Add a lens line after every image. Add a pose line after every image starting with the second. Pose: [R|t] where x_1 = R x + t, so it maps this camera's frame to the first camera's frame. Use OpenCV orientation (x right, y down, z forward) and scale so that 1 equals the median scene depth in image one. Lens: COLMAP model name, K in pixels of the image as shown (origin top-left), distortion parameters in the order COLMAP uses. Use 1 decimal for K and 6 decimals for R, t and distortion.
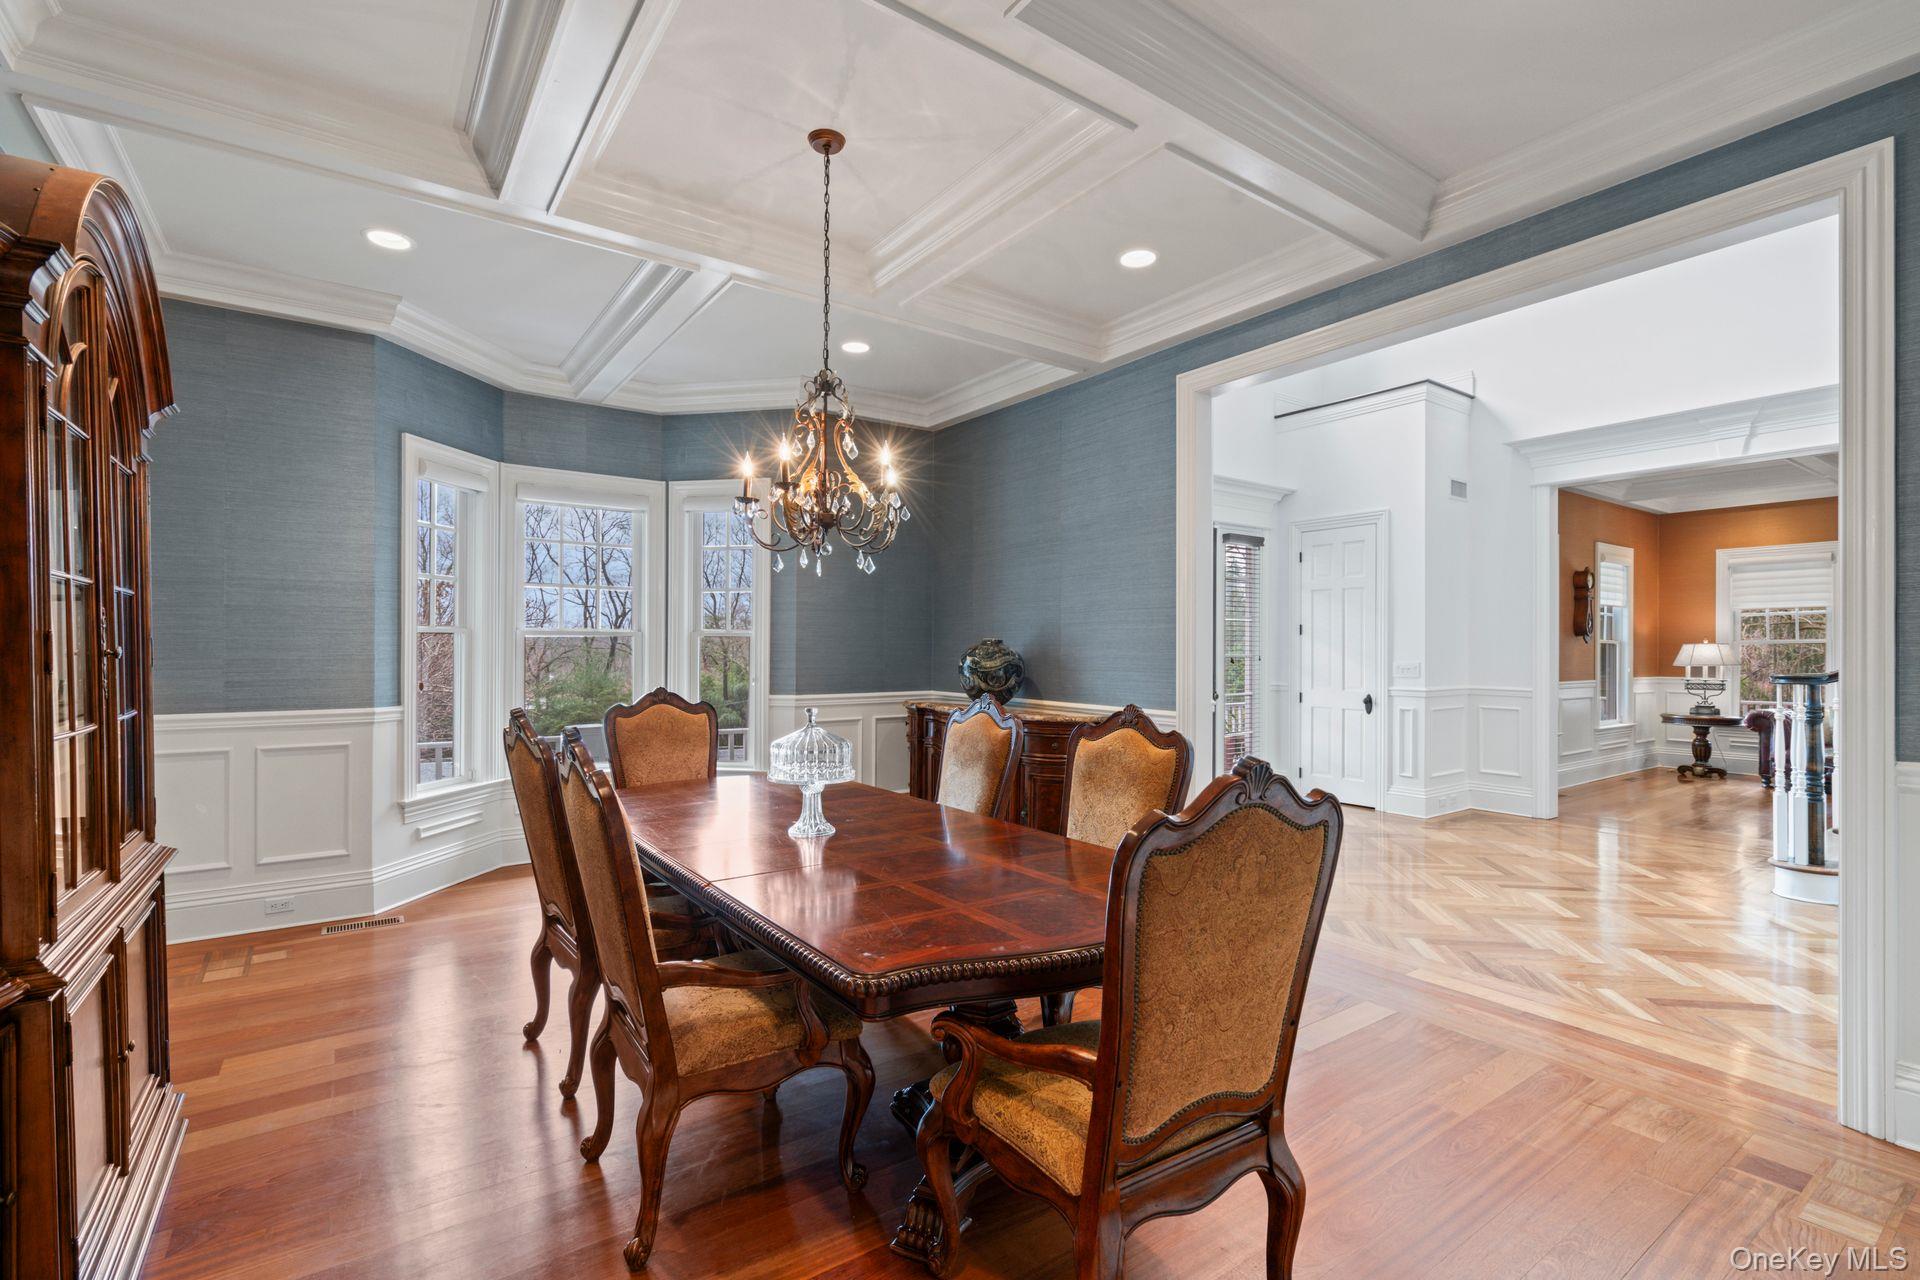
lens RADIAL K [[866.7, 0, 939.0], [0, 866.7, 656.4], [0, 0, 1]] dist [0.001000, 0.000821]
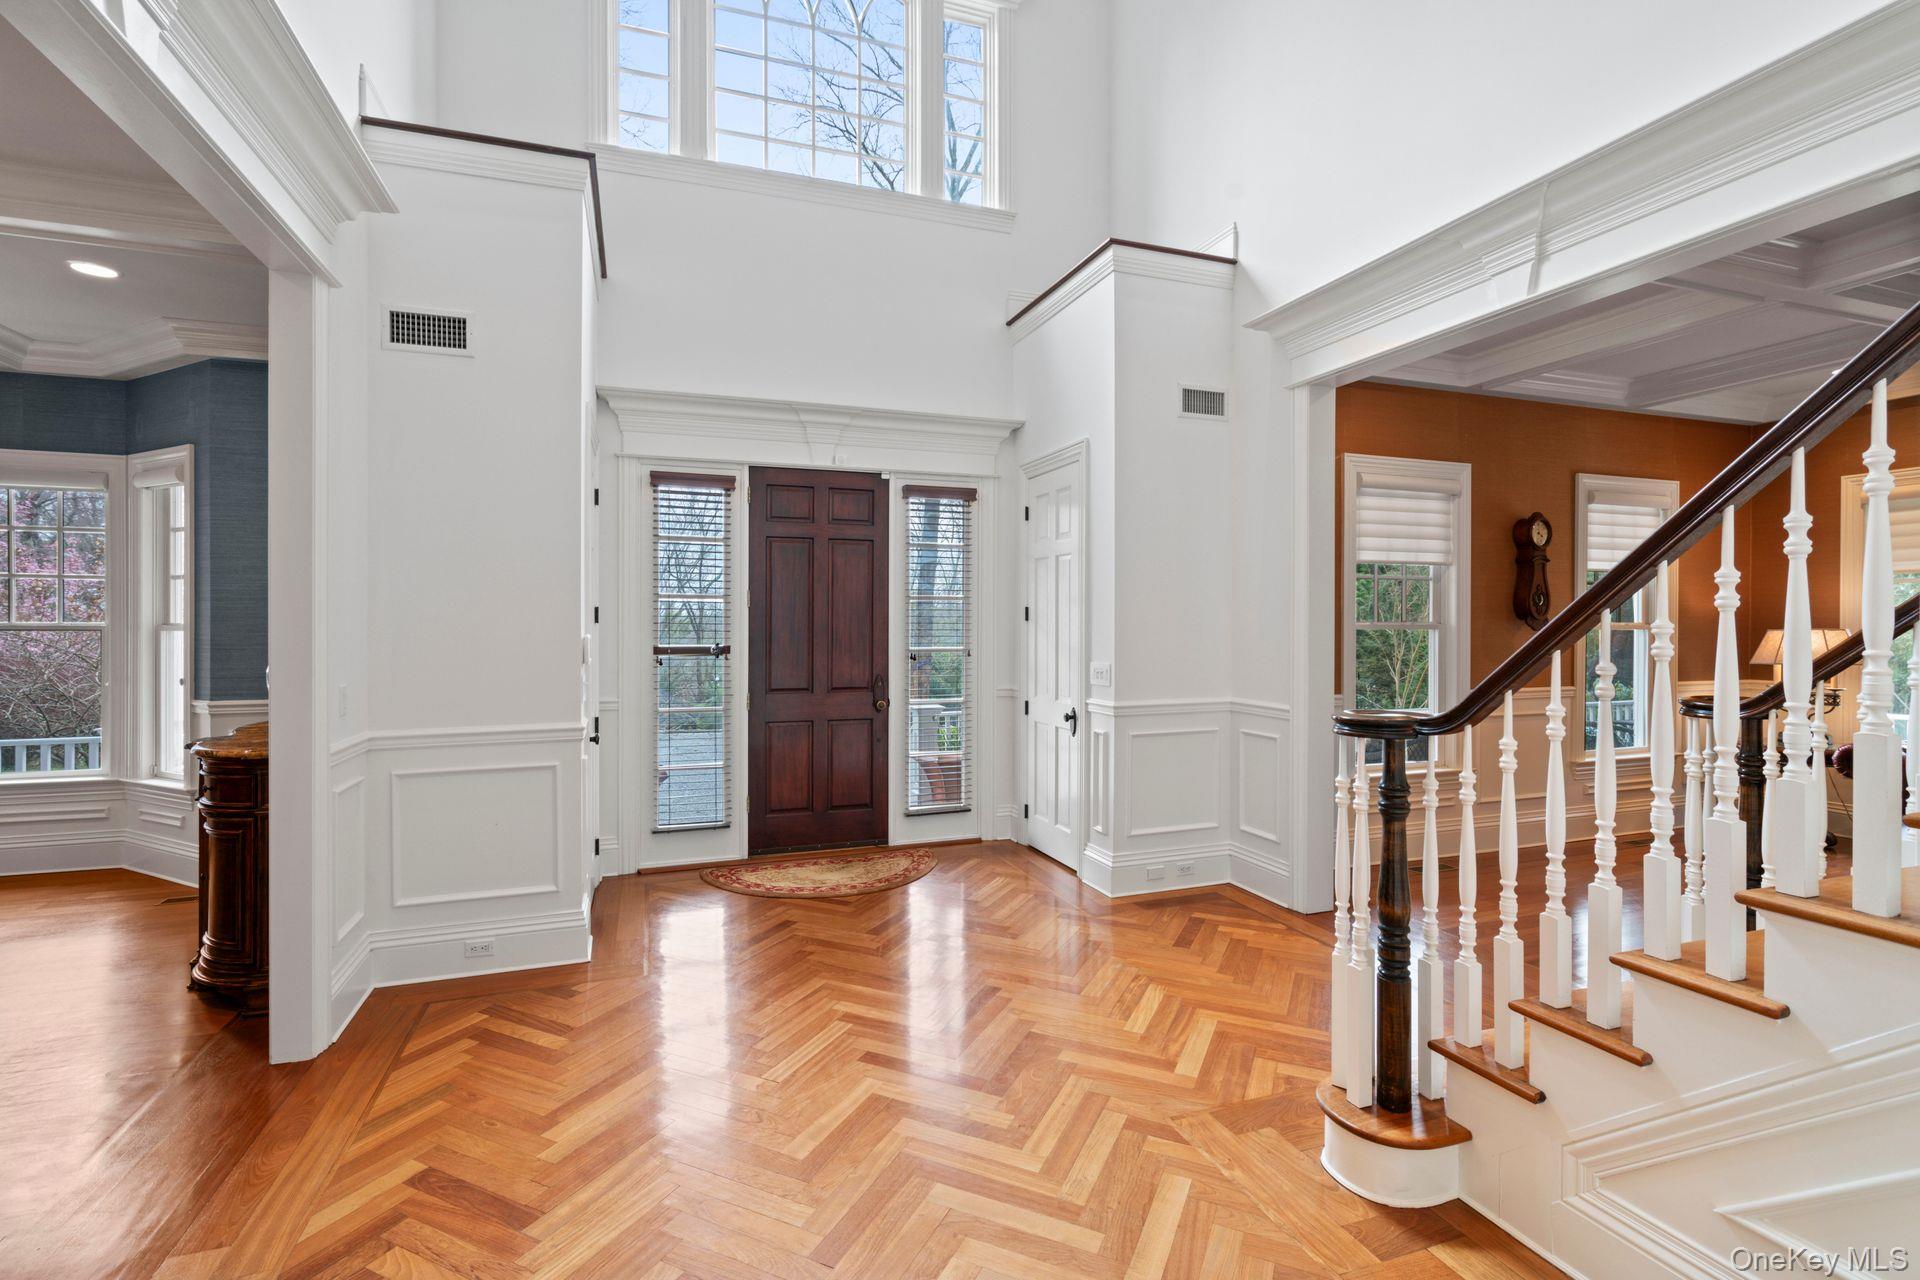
lens RADIAL K [[866.7, 0, 958.2], [0, 866.7, 631.8], [0, 0, 1]] dist [0.001000, 0.000821]
pose [[0.961865, -0.000795, -0.273525, 0.609967], [0.001114, 0.999999, 0.001011, -0.018156], [0.273524, -0.001277, 0.961864, 0.314550]]
